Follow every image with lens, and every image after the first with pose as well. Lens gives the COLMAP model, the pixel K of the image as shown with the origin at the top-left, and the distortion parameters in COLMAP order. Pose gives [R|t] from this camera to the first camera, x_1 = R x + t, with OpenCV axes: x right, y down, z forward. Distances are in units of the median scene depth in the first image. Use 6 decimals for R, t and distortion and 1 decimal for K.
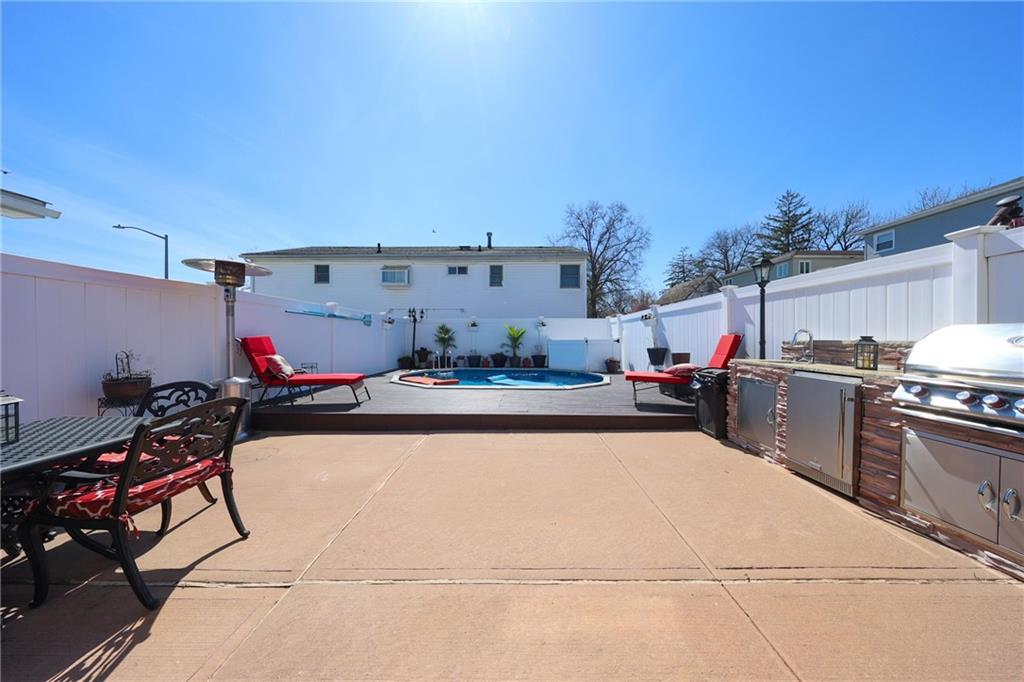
lens RADIAL K [[294.0, 0, 510.3], [0, 294.0, 338.9], [0, 0, 1]] dist [-0.000322, -0.000044]
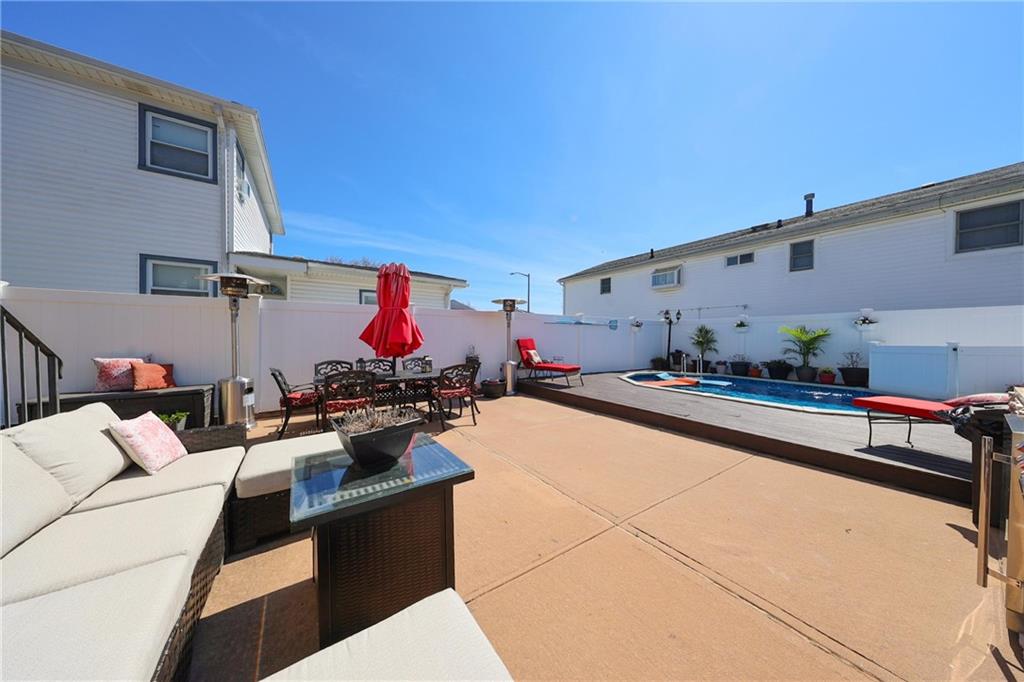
lens RADIAL K [[294.0, 0, 510.3], [0, 294.0, 338.9], [0, 0, 1]] dist [-0.000322, -0.000044]
pose [[0.580931, 0.006940, -0.813923, 0.177992], [-0.009552, 0.999953, 0.001708, -0.003396], [0.813897, 0.006783, 0.580970, -0.021783]]
